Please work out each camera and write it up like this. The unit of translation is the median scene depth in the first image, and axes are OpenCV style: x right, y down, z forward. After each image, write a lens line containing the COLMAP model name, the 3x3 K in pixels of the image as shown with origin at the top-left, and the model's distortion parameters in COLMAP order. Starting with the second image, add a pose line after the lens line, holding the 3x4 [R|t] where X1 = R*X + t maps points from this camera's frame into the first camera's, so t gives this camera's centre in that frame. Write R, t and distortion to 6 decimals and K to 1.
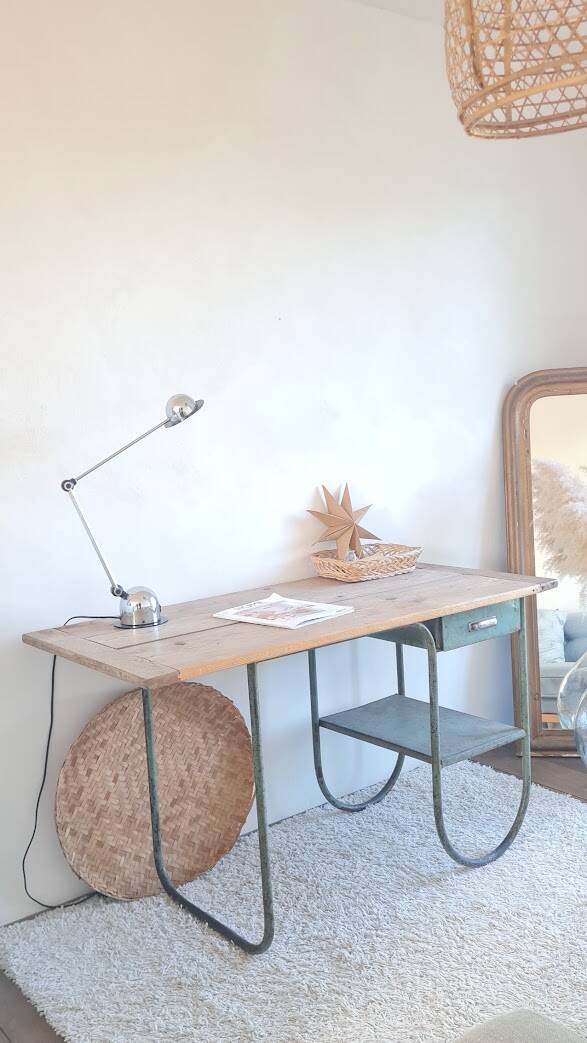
lens RADIAL K [[998.5, 0, 290.8], [0, 998.5, 521.7], [0, 0, 1]] dist [0.060207, 0.000000]
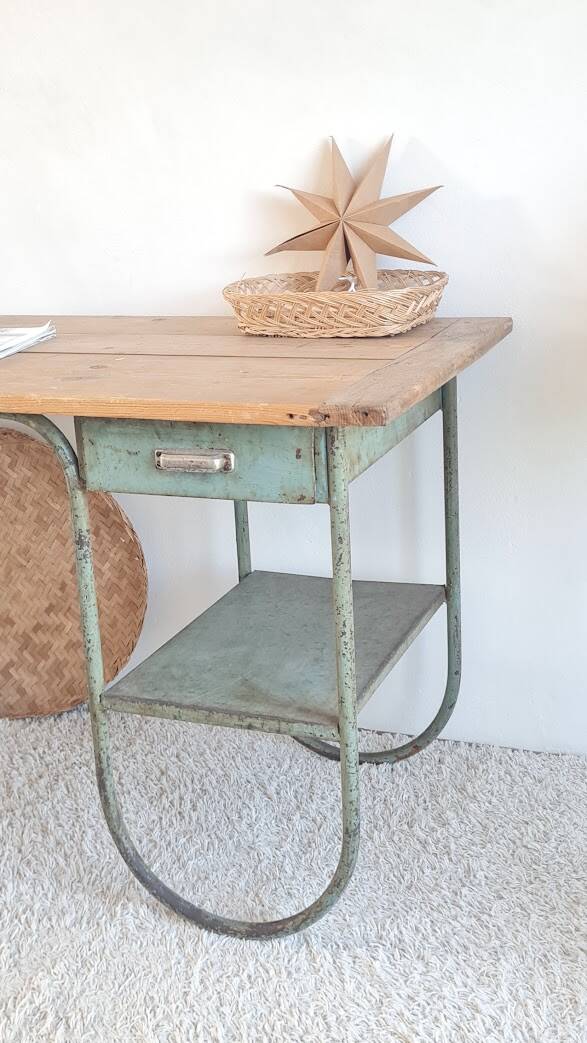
lens RADIAL K [[1291.0, 0, 287.7], [0, 1291.0, 493.2], [0, 0, 1]] dist [0.015763, 0.000000]
pose [[0.497226, 0.268127, -0.825151, 0.702937], [-0.073345, 0.960635, 0.267955, -0.043191], [0.864516, -0.072713, 0.497318, 0.754052]]
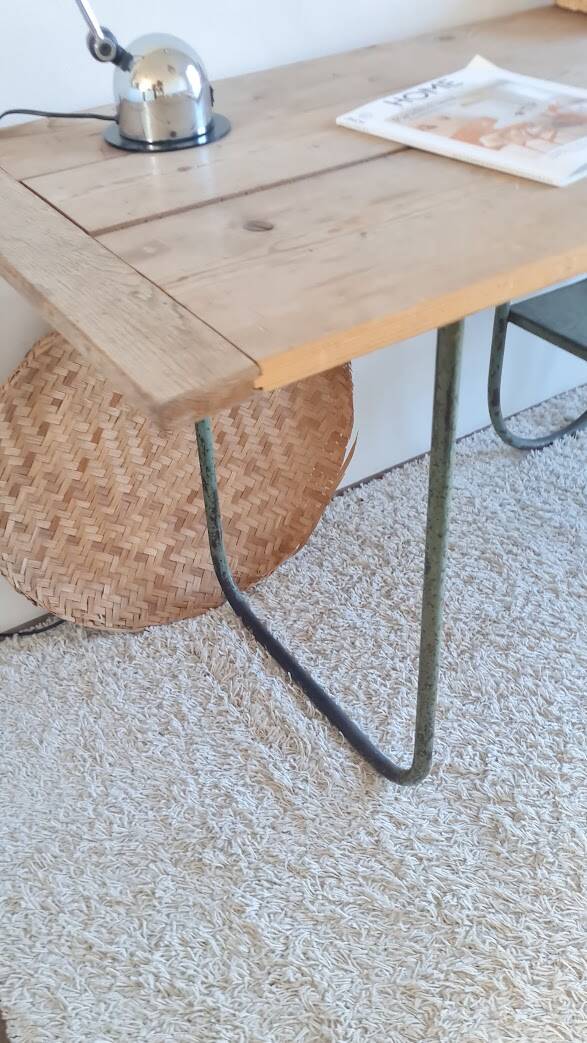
lens RADIAL K [[998.5, 0, 284.1], [0, 998.5, 554.4], [0, 0, 1]] dist [0.060207, 0.000000]
pose [[0.996417, 0.063506, -0.055859, -0.063692], [-0.022682, 0.836908, 0.546874, 0.016062], [0.081479, -0.543648, 0.835349, 0.543371]]
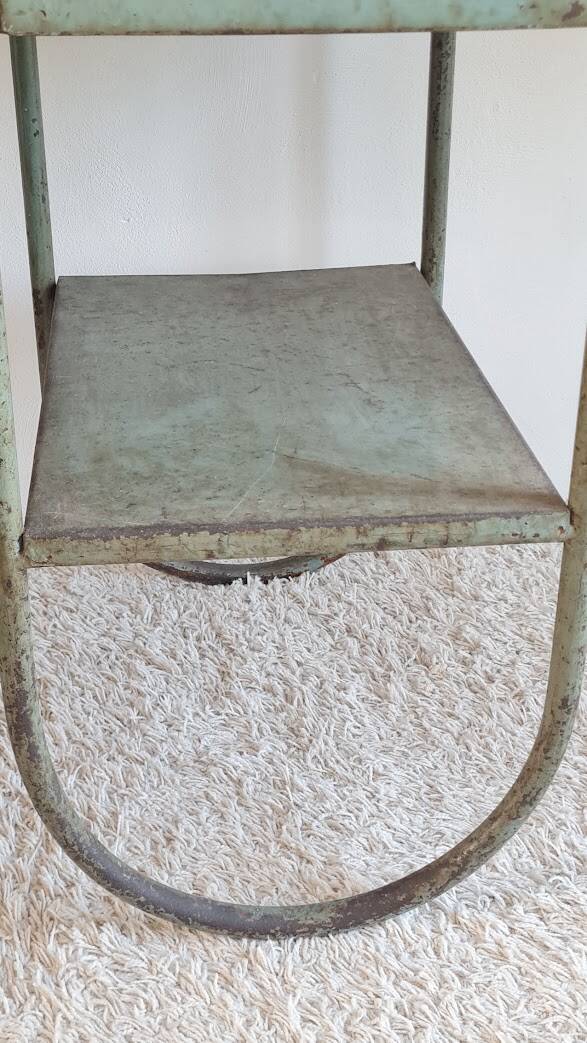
lens RADIAL K [[1404.4, 0, 299.0], [0, 1404.4, 519.0], [0, 0, 1]] dist [0.007619, 0.000000]
pose [[0.846178, 0.296388, -0.442874, 0.339683], [-0.109941, 0.910278, 0.399134, 0.098147], [0.521437, -0.289048, 0.802842, 0.768075]]
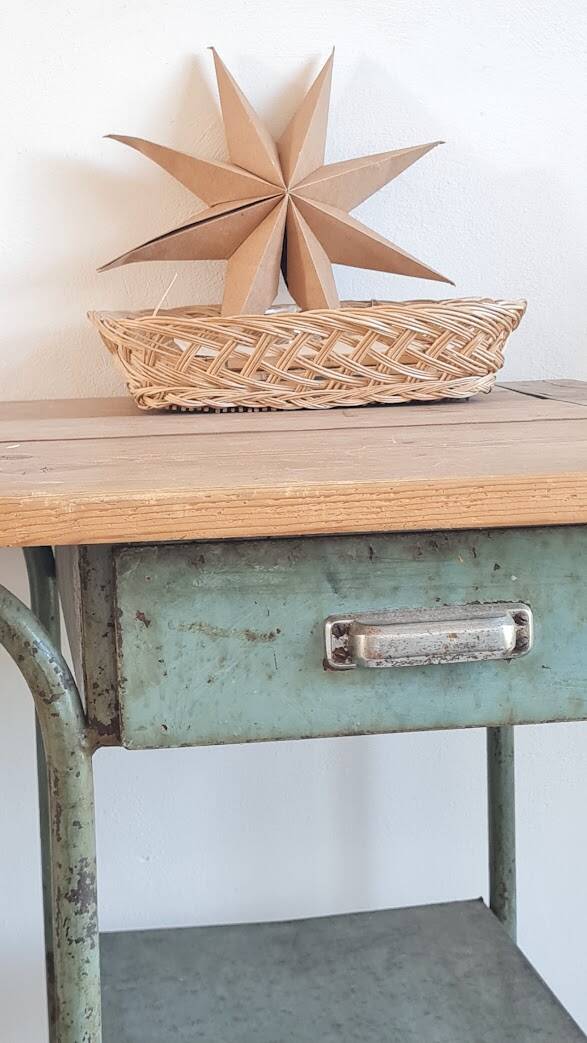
lens RADIAL K [[1760.6, 0, 280.0], [0, 1760.6, 500.1], [0, 0, 1]] dist [0.043579, 0.000000]
pose [[0.867862, 0.096460, -0.487351, 0.326440], [-0.077911, 0.995257, 0.058246, 0.060681], [0.490658, -0.012579, 0.871261, 0.711892]]
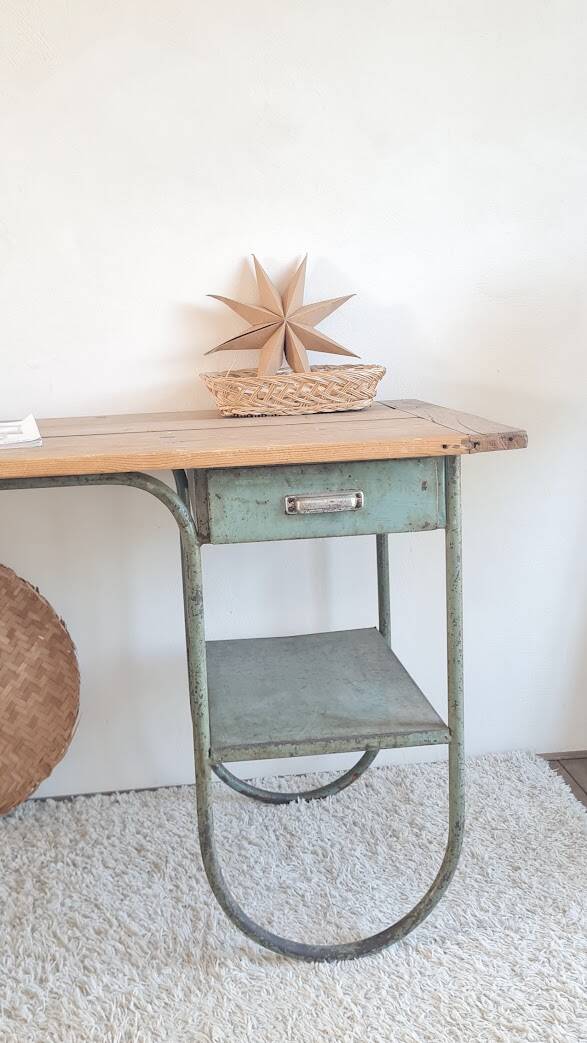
lens RADIAL K [[1064.2, 0, 289.8], [0, 1064.2, 511.5], [0, 0, 1]] dist [0.027987, 0.000000]
pose [[0.850753, 0.112198, -0.513450, 0.451945], [-0.064247, 0.991822, 0.110278, 0.049785], [0.521625, -0.060832, 0.851004, 0.548903]]
